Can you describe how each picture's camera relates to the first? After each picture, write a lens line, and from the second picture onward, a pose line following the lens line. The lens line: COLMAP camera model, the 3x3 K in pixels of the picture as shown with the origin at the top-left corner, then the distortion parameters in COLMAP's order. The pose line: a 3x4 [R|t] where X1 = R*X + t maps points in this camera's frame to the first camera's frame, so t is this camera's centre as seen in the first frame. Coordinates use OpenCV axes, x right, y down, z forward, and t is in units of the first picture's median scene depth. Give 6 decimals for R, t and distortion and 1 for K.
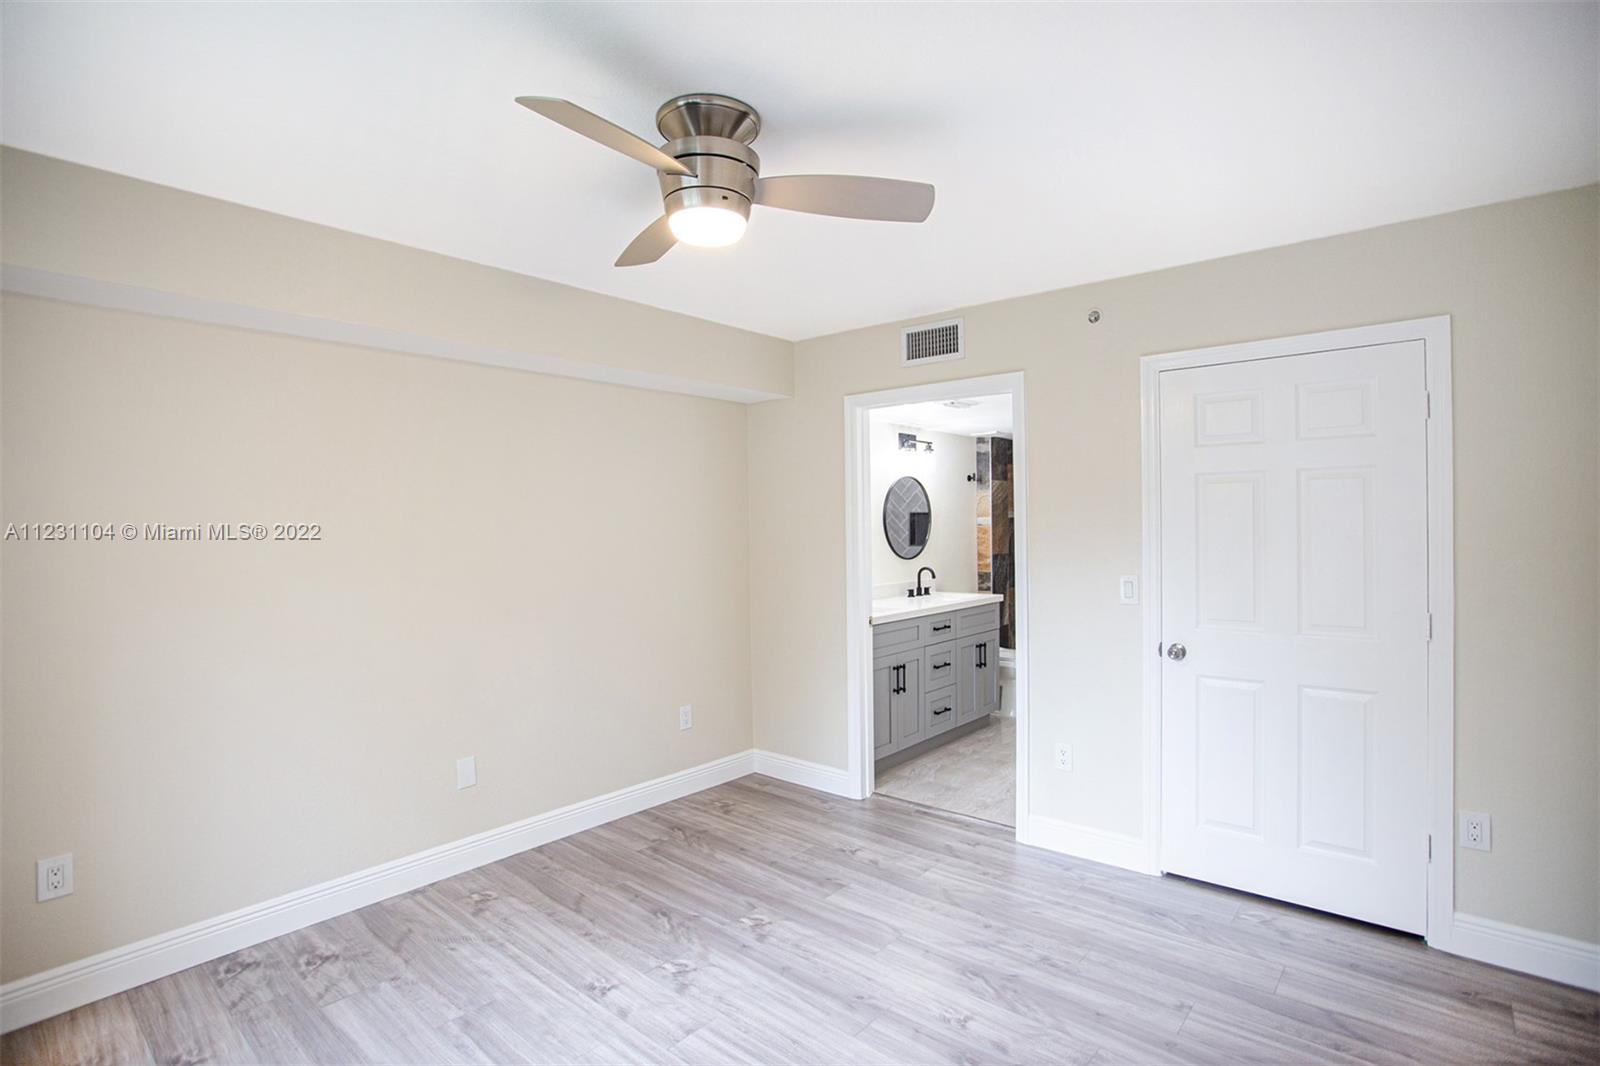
lens RADIAL K [[791.5, 0, 807.8], [0, 791.5, 533.9], [0, 0, 1]] dist [-0.053388, 0.016027]
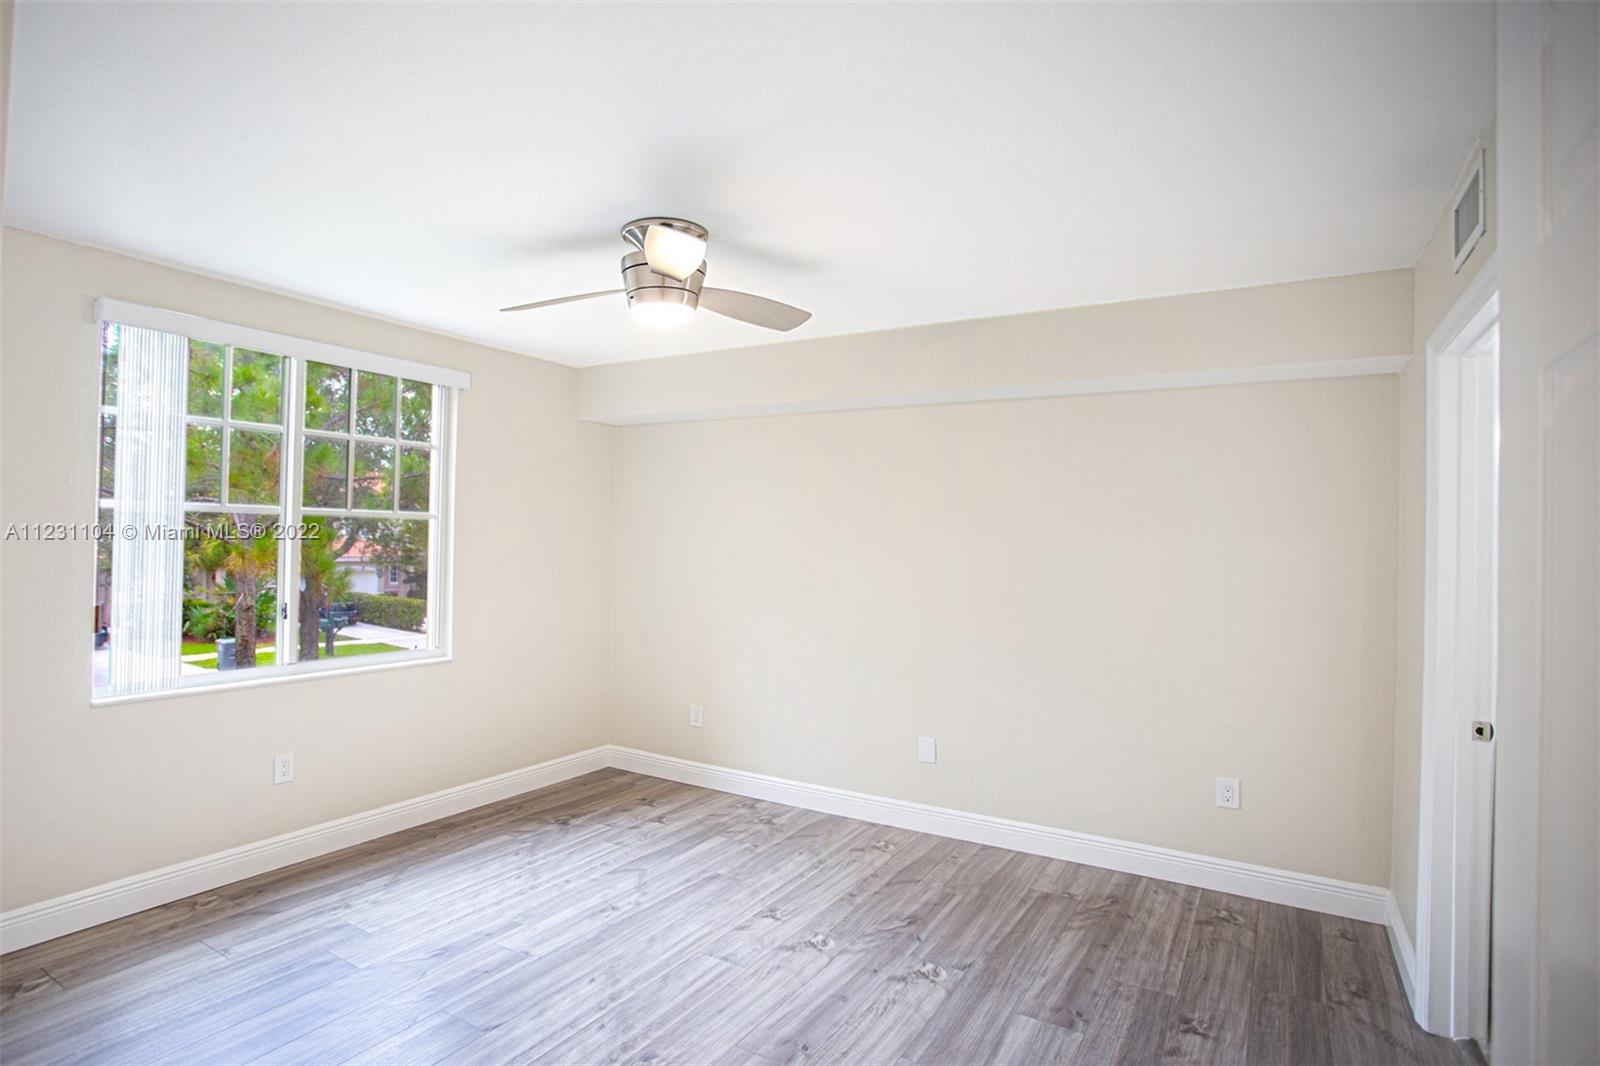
lens RADIAL K [[837.3, 0, 795.0], [0, 837.3, 526.6], [0, 0, 1]] dist [-0.027023, 0.002910]
pose [[0.150418, -0.012147, -0.988548, 0.836789], [-0.023291, 0.999603, -0.015827, 0.004044], [0.988348, 0.025405, 0.150076, 0.675229]]
